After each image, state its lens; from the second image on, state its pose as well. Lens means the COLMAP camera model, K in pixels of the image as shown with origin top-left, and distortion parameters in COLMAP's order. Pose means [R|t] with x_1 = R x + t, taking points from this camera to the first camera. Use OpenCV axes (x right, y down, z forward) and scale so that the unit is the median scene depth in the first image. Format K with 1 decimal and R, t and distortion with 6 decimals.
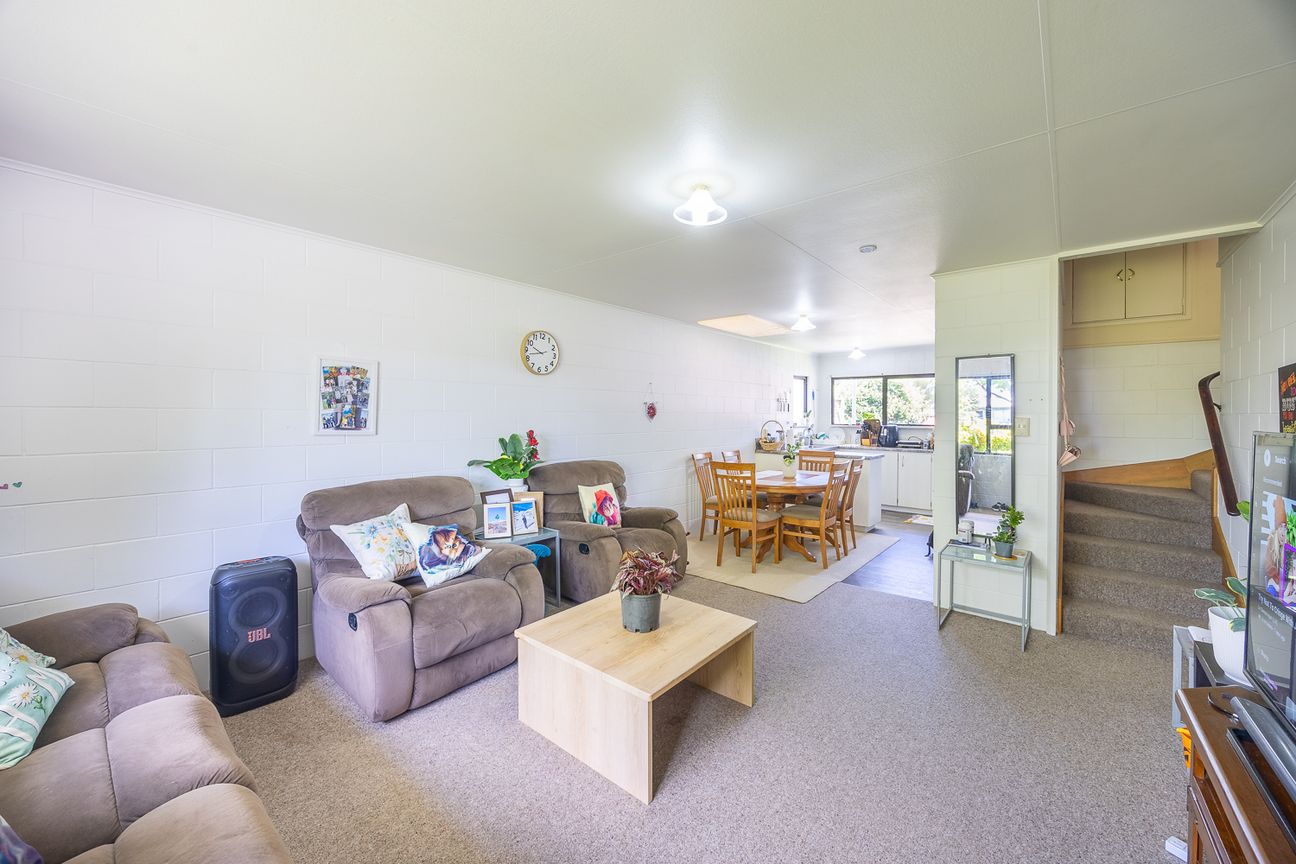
lens RADIAL K [[495.5, 0, 646.7], [0, 495.5, 423.1], [0, 0, 1]] dist [-0.001757, -0.000045]
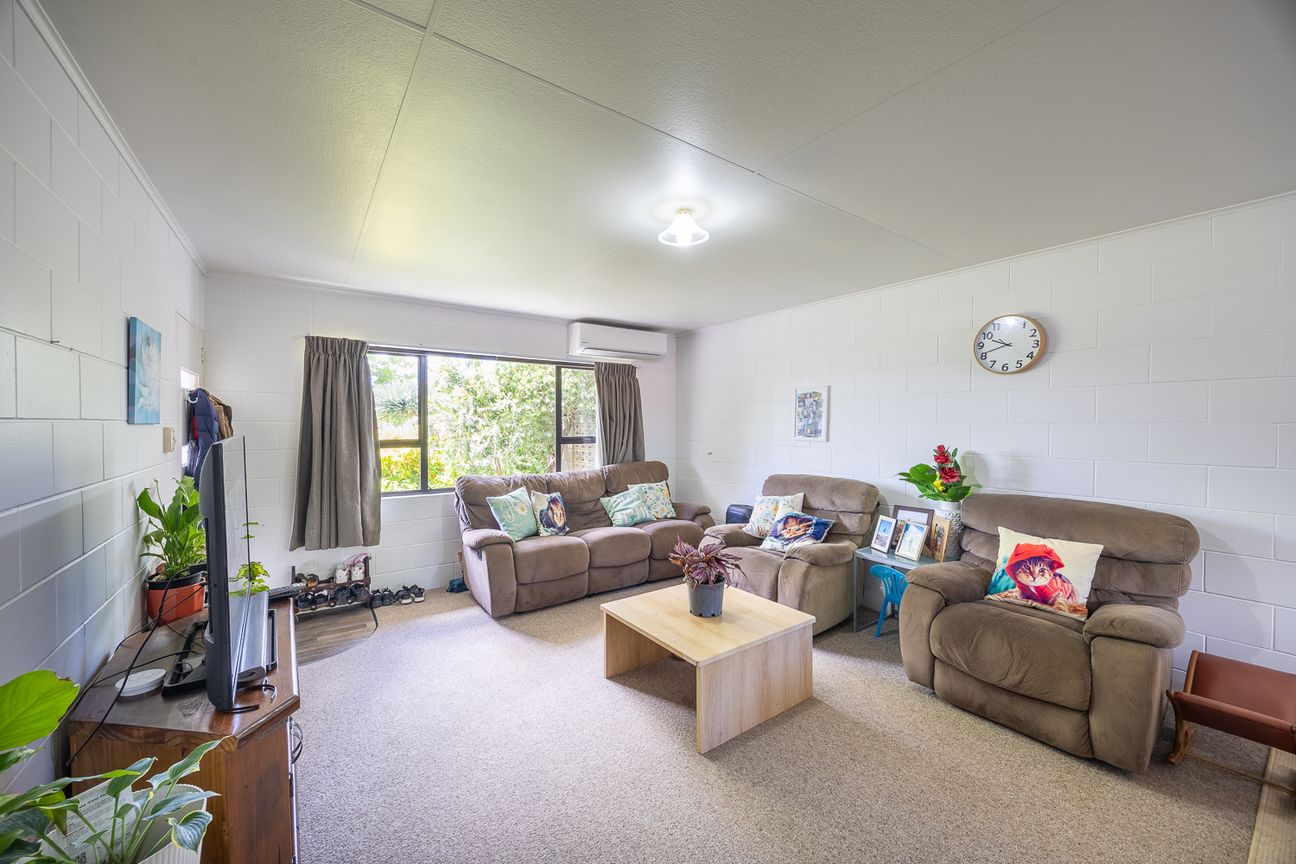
lens RADIAL K [[495.5, 0, 646.6], [0, 495.5, 431.0], [0, 0, 1]] dist [-0.001757, -0.000045]
pose [[-0.253382, 0.009213, -0.967322, 0.801926], [-0.019689, 0.999698, 0.014678, -0.013592], [0.967166, 0.022765, -0.253125, 0.816008]]
